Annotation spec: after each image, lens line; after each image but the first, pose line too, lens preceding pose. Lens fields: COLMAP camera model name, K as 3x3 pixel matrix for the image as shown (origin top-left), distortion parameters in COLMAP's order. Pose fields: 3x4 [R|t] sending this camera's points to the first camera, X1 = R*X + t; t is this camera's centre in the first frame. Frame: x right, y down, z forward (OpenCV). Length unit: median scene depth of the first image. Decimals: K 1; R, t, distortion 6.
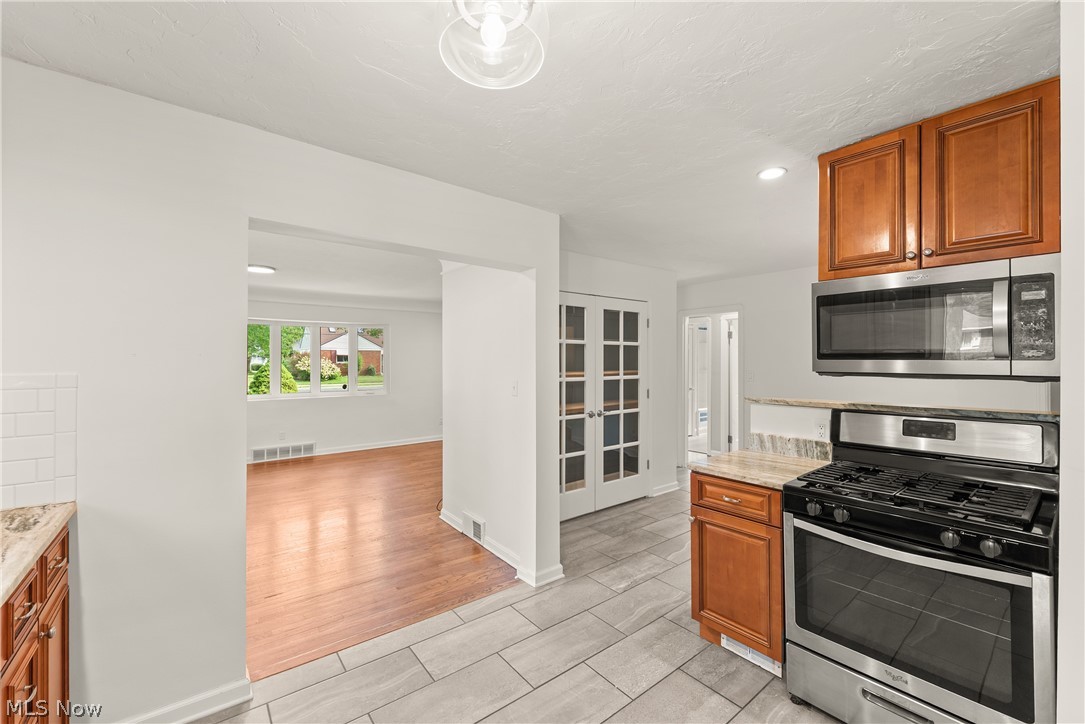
lens RADIAL K [[435.8, 0, 545.5], [0, 435.8, 356.8], [0, 0, 1]] dist [0.007795, -0.004970]
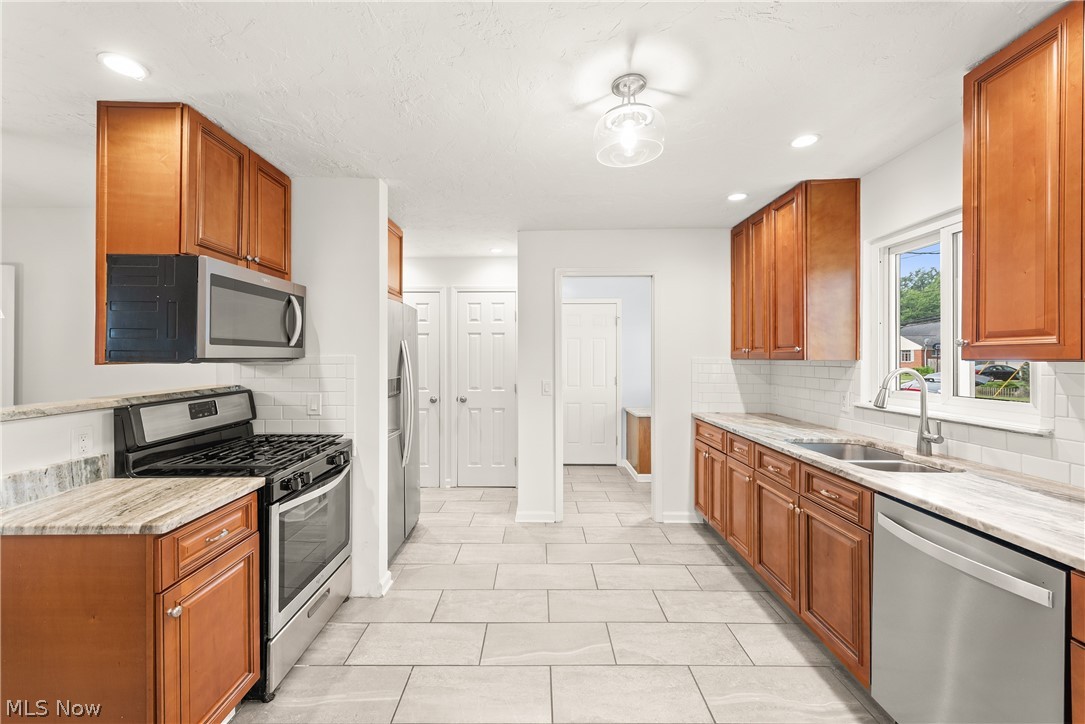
lens RADIAL K [[435.8, 0, 538.2], [0, 435.8, 355.5], [0, 0, 1]] dist [0.007795, -0.004970]
pose [[-0.778301, 0.000502, 0.627892, -0.416531], [-0.004771, 0.999966, -0.006714, 0.029206], [-0.627874, -0.008221, -0.778272, 1.161955]]
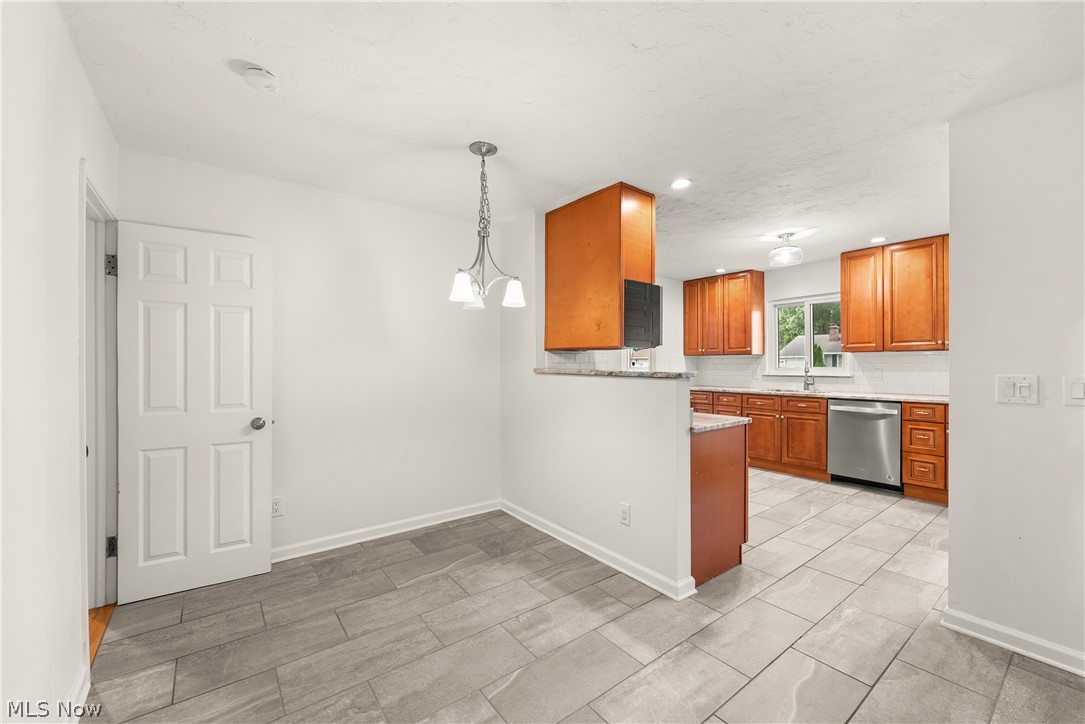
lens RADIAL K [[435.8, 0, 541.7], [0, 435.8, 363.9], [0, 0, 1]] dist [0.007795, -0.004970]
pose [[-0.999755, 0.003600, 0.021848, 0.913896], [0.003490, 0.999981, -0.005094, 0.095147], [-0.021866, -0.005016, -0.999748, 2.312605]]
